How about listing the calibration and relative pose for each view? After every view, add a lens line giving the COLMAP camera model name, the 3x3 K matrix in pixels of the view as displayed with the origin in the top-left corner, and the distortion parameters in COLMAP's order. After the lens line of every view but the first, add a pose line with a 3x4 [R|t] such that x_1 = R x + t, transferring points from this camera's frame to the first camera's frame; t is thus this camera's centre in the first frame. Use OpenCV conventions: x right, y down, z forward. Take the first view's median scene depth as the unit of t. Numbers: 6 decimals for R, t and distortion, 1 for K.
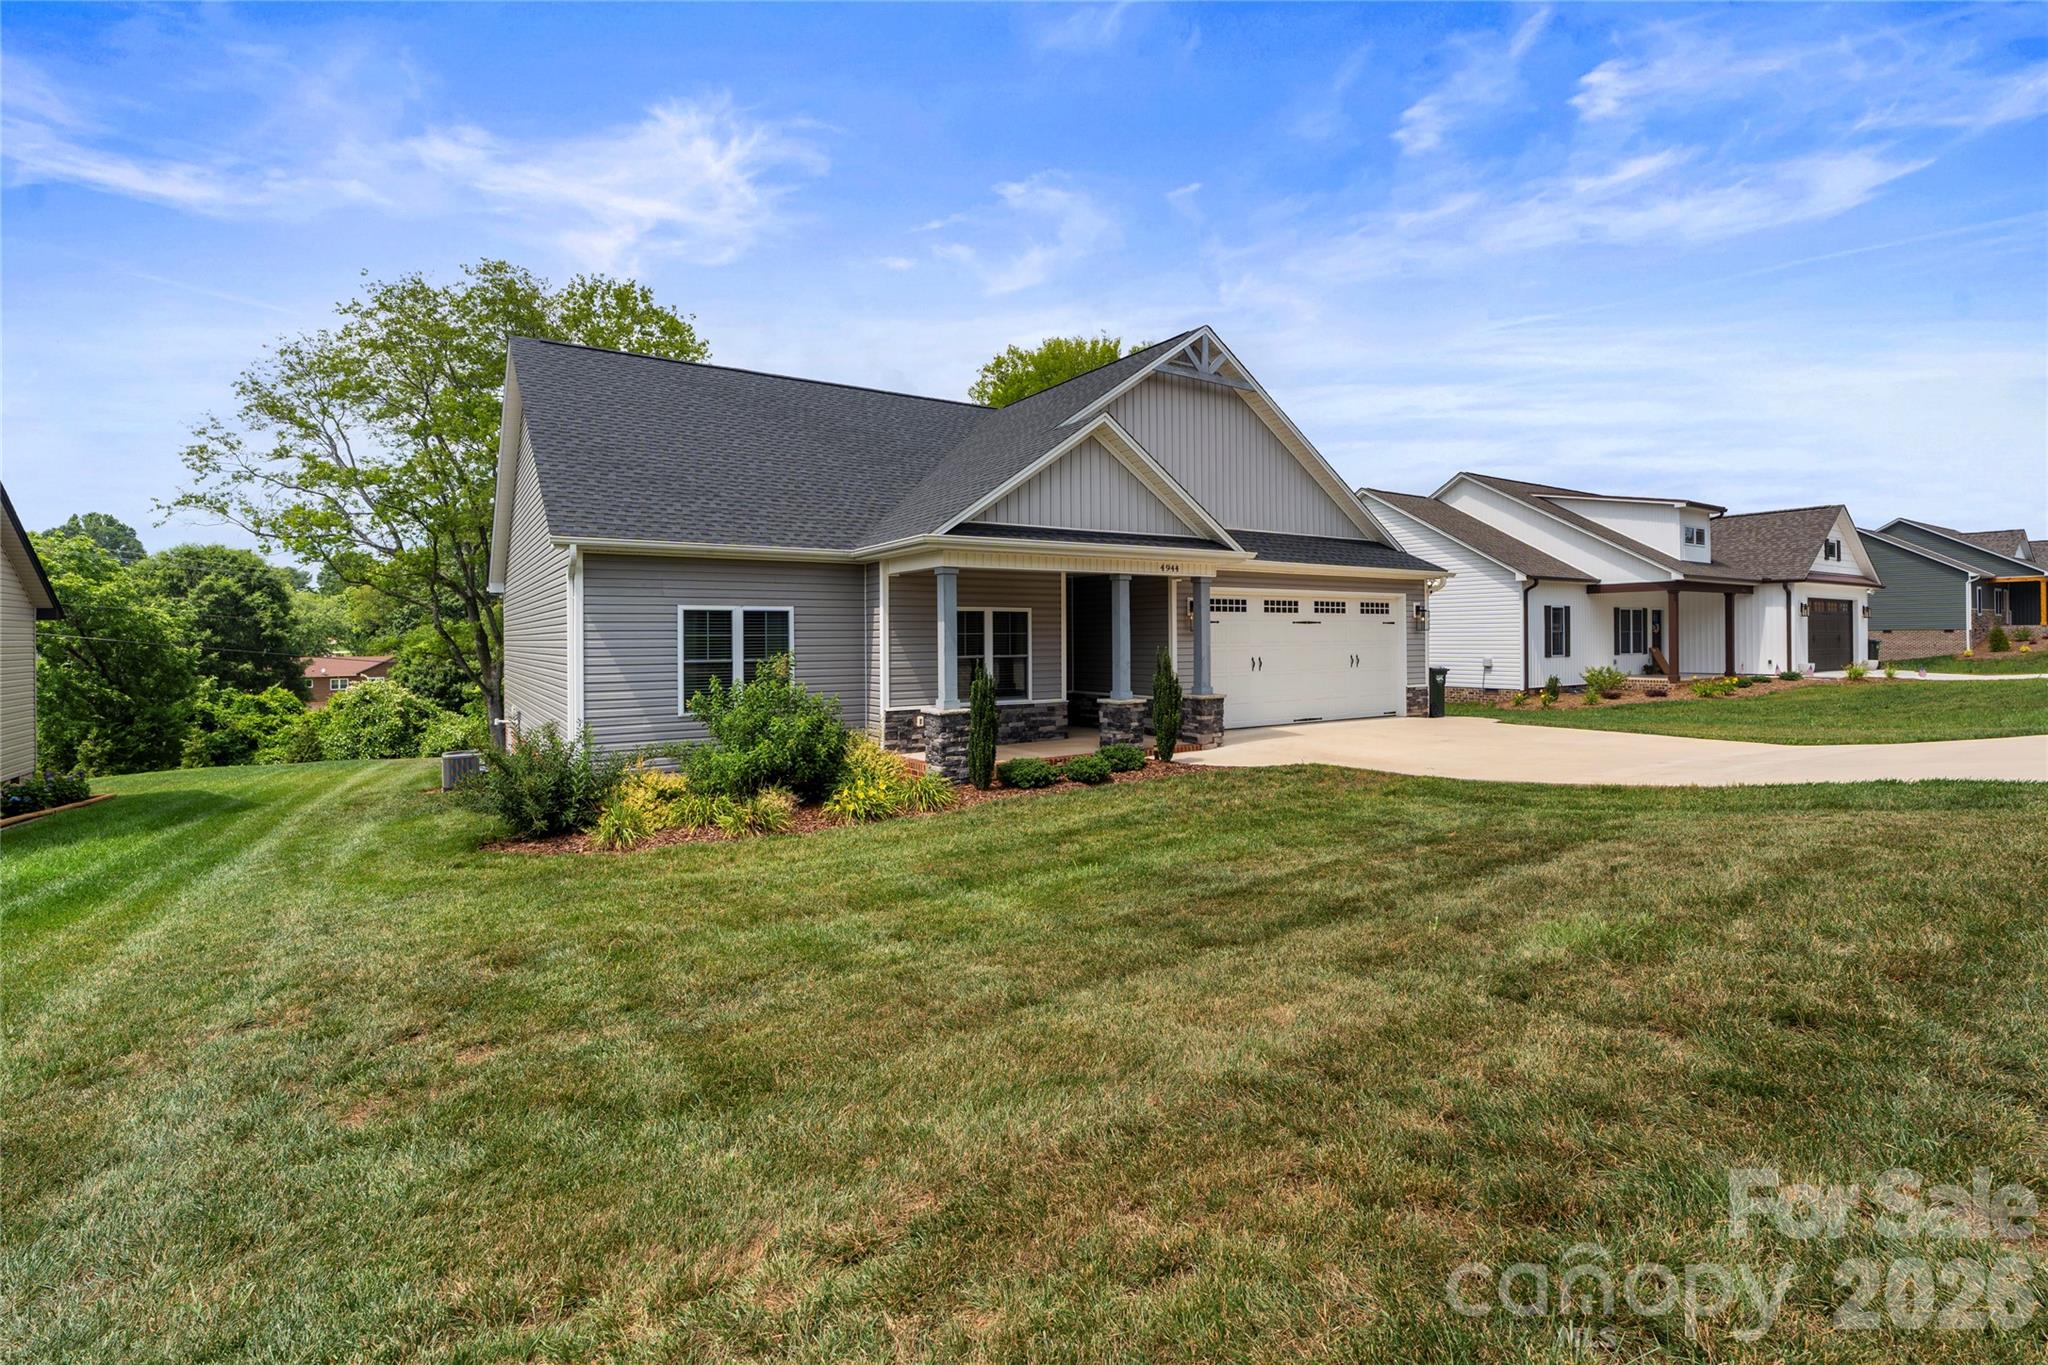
lens RADIAL K [[934.0, 0, 1022.4], [0, 934.0, 630.5], [0, 0, 1]] dist [-0.010108, -0.000266]
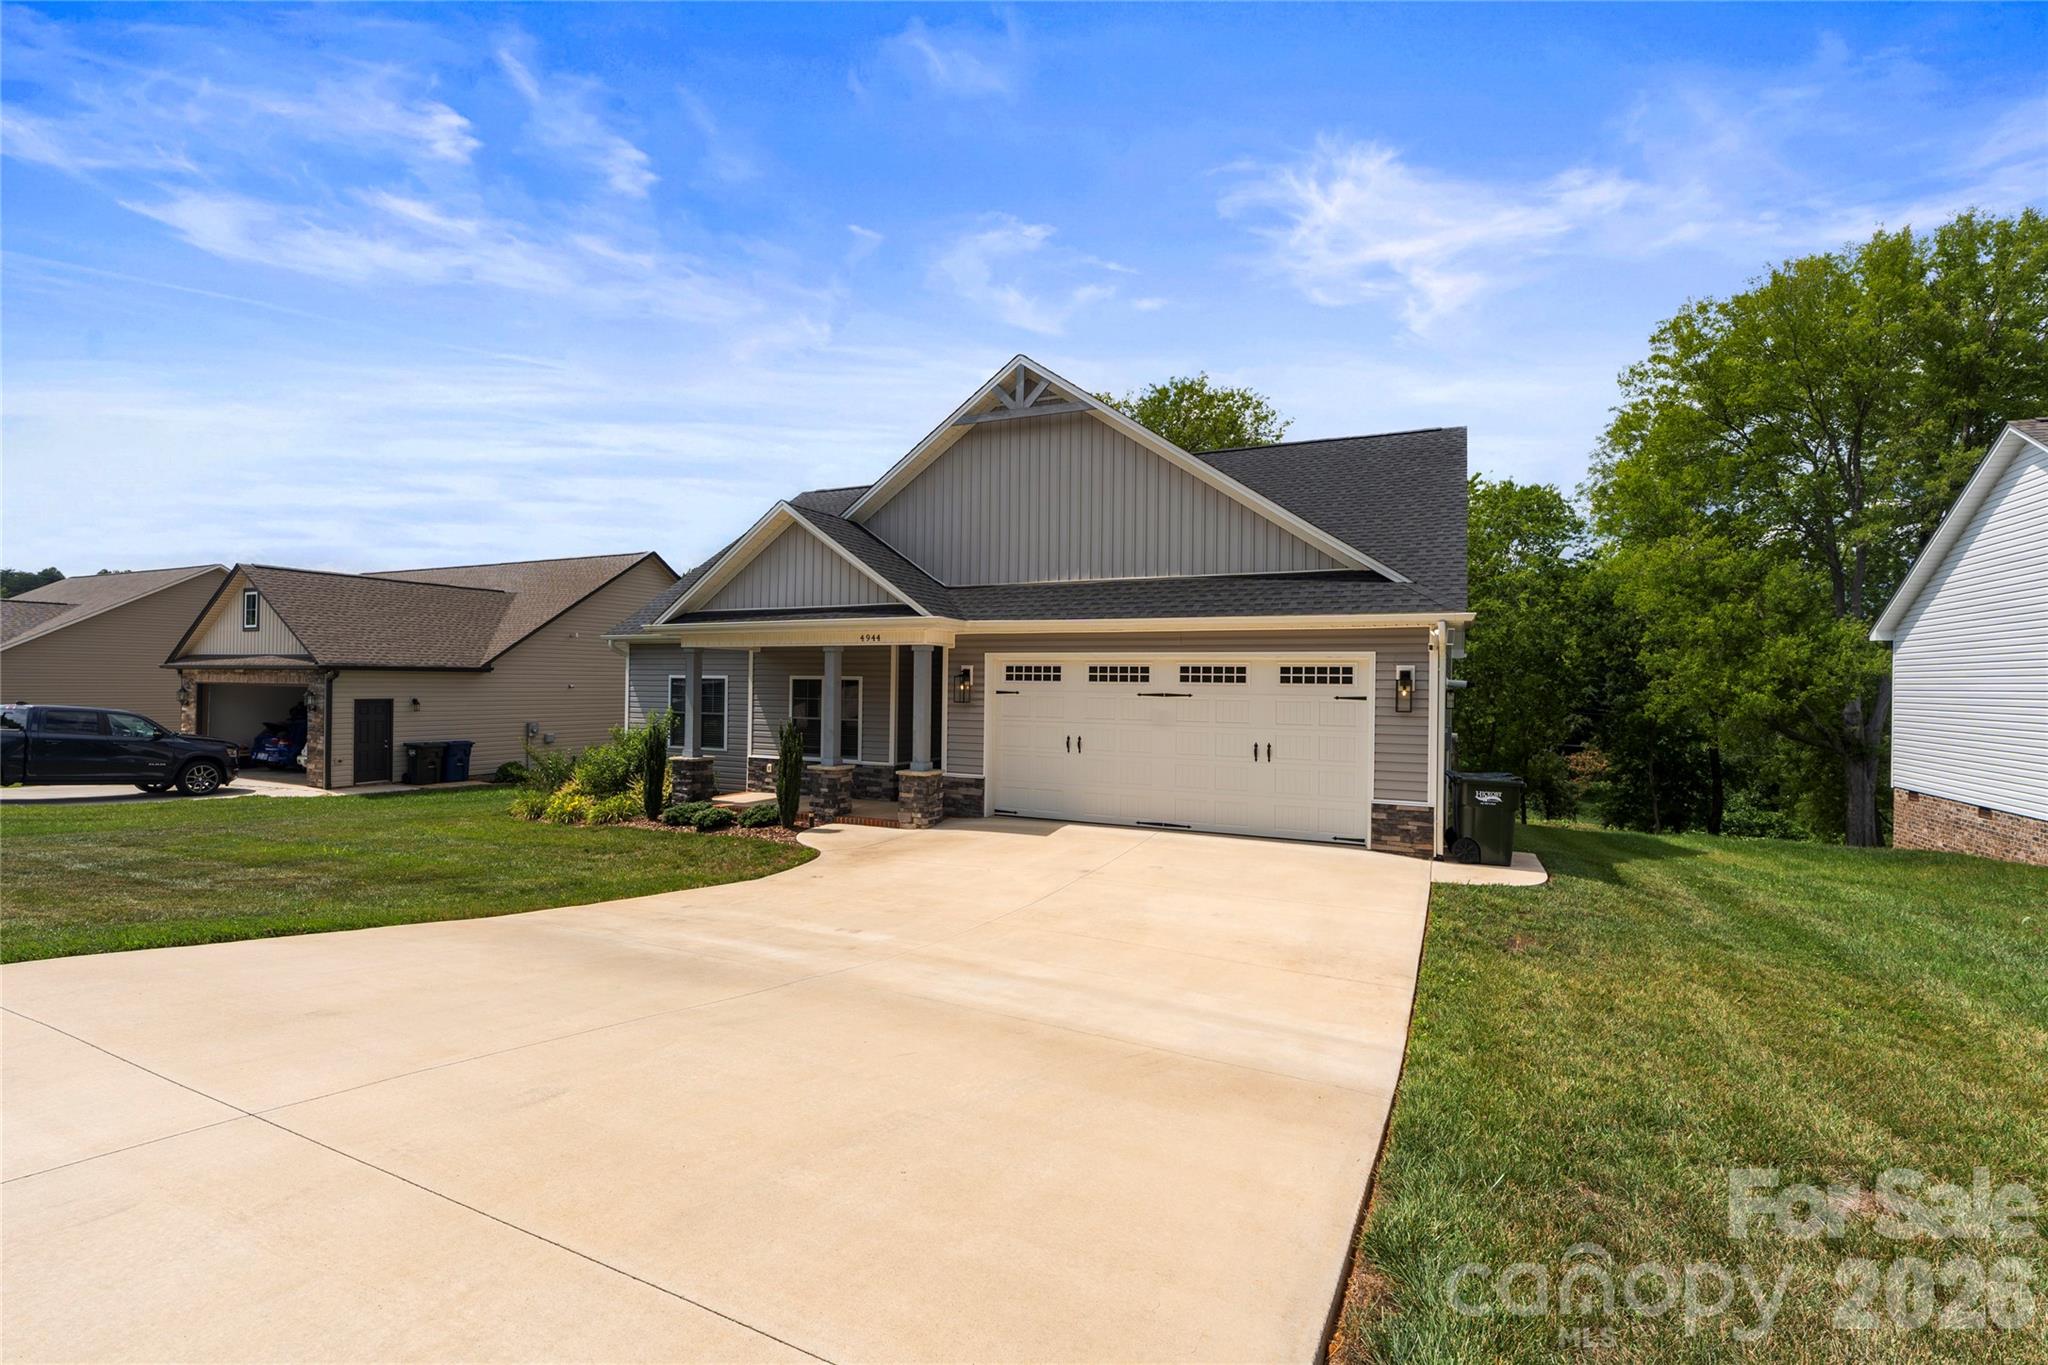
lens RADIAL K [[900.3, 0, 1023.5], [0, 900.3, 658.7], [0, 0, 1]] dist [-0.002041, -0.000197]
pose [[0.520780, -0.009761, -0.853635, 0.984847], [-0.008622, 0.999823, -0.016693, -0.028342], [0.853647, 0.016053, 0.520604, 0.595917]]
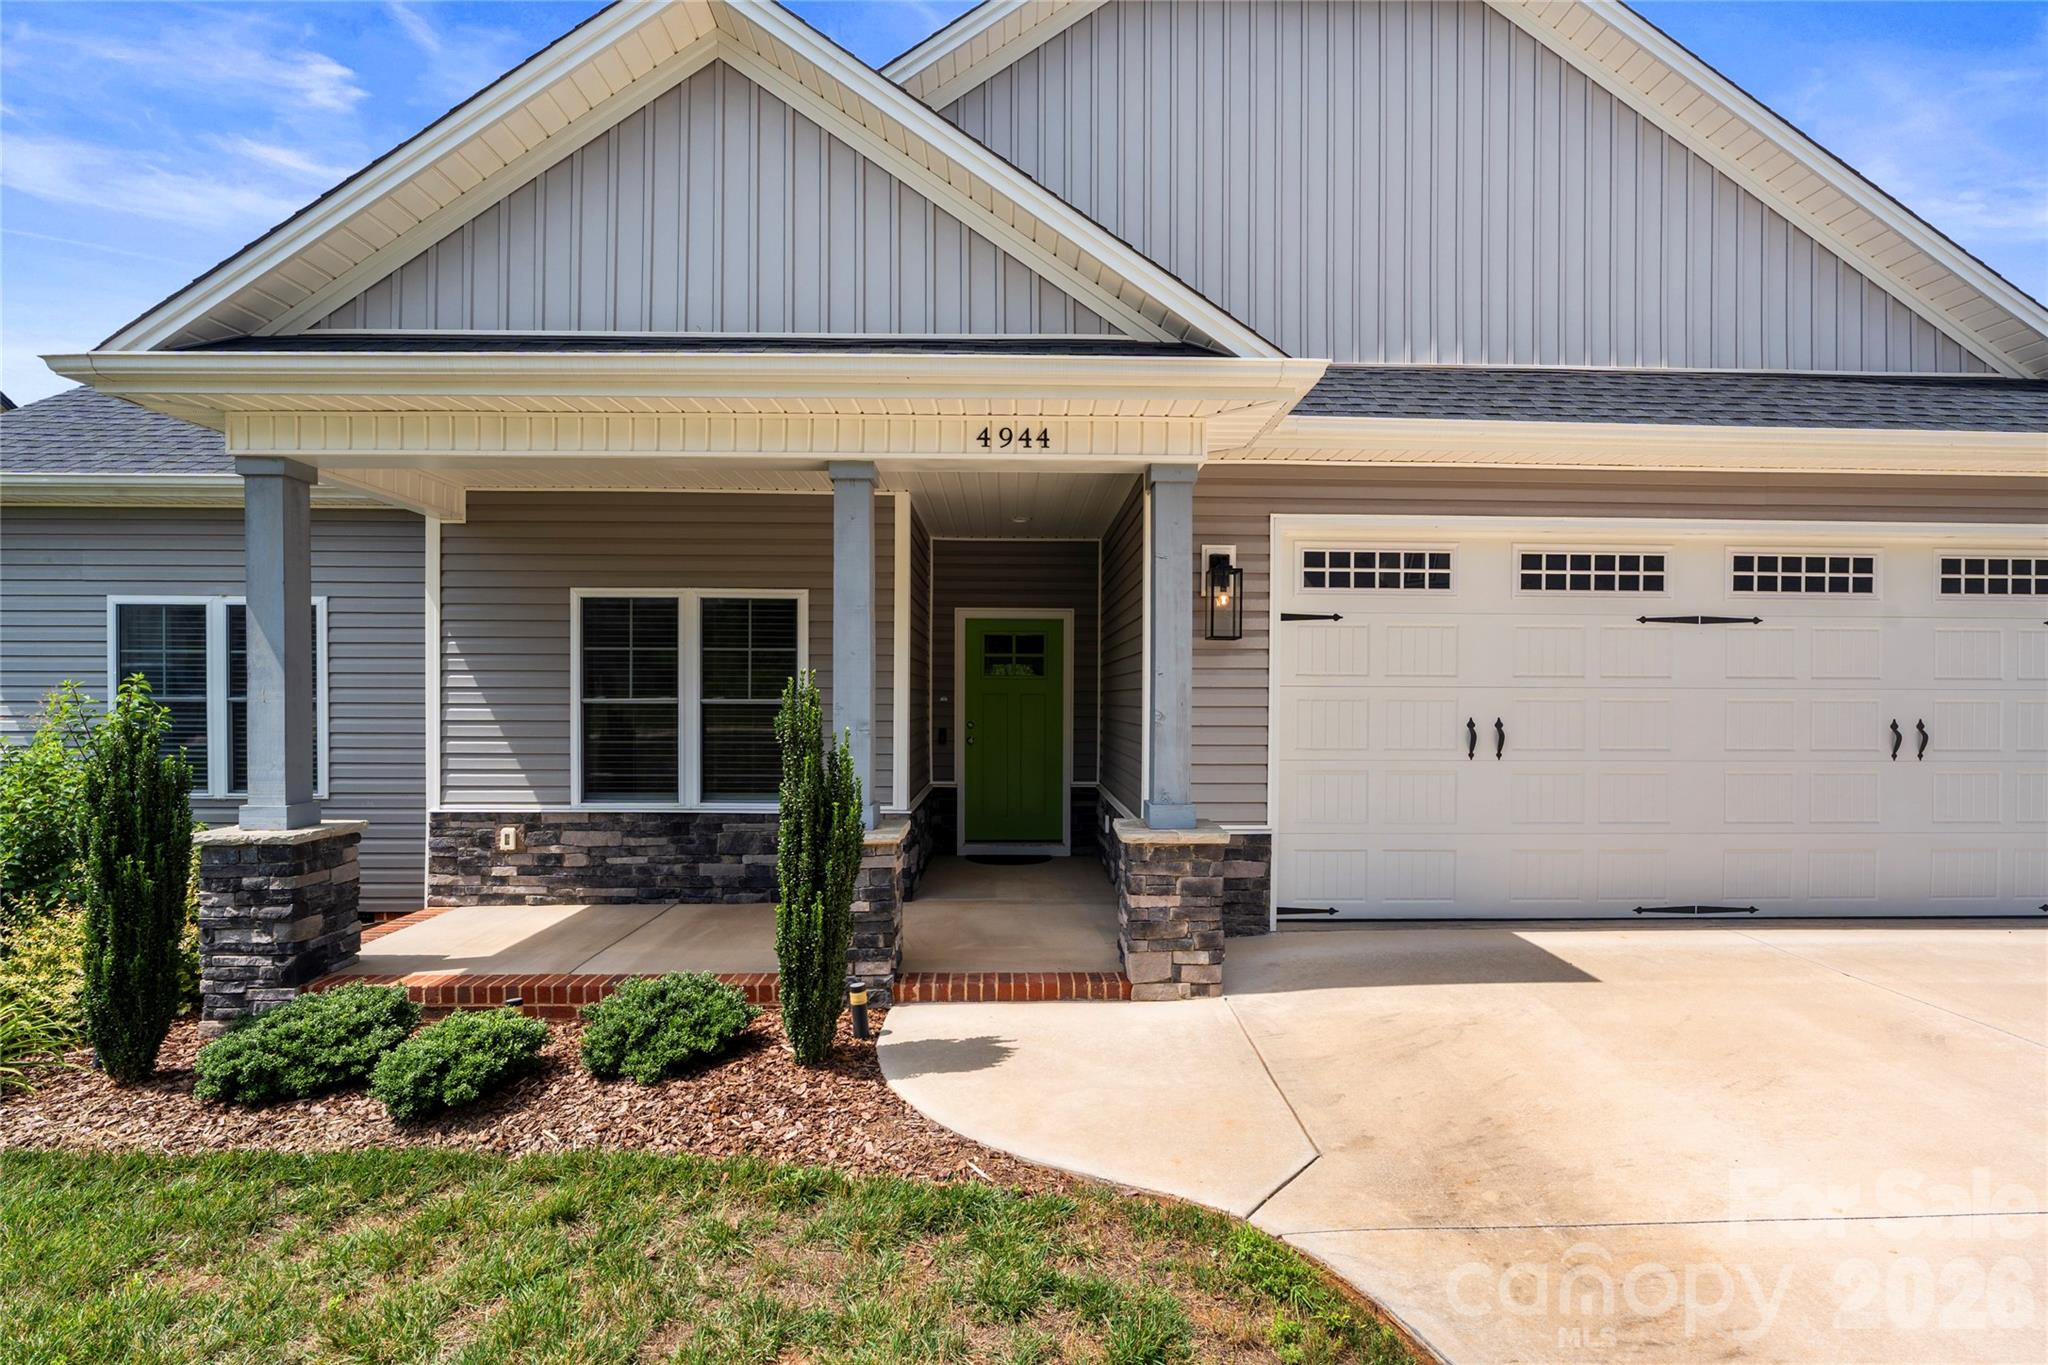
lens RADIAL K [[933.9, 0, 1031.2], [0, 933.9, 695.9], [0, 0, 1]] dist [-0.007686, 0.000402]
pose [[0.853007, 0.010439, -0.521794, 0.312175], [-0.006313, 0.999933, 0.009684, 0.019108], [0.521861, -0.004967, 0.853016, 0.670737]]
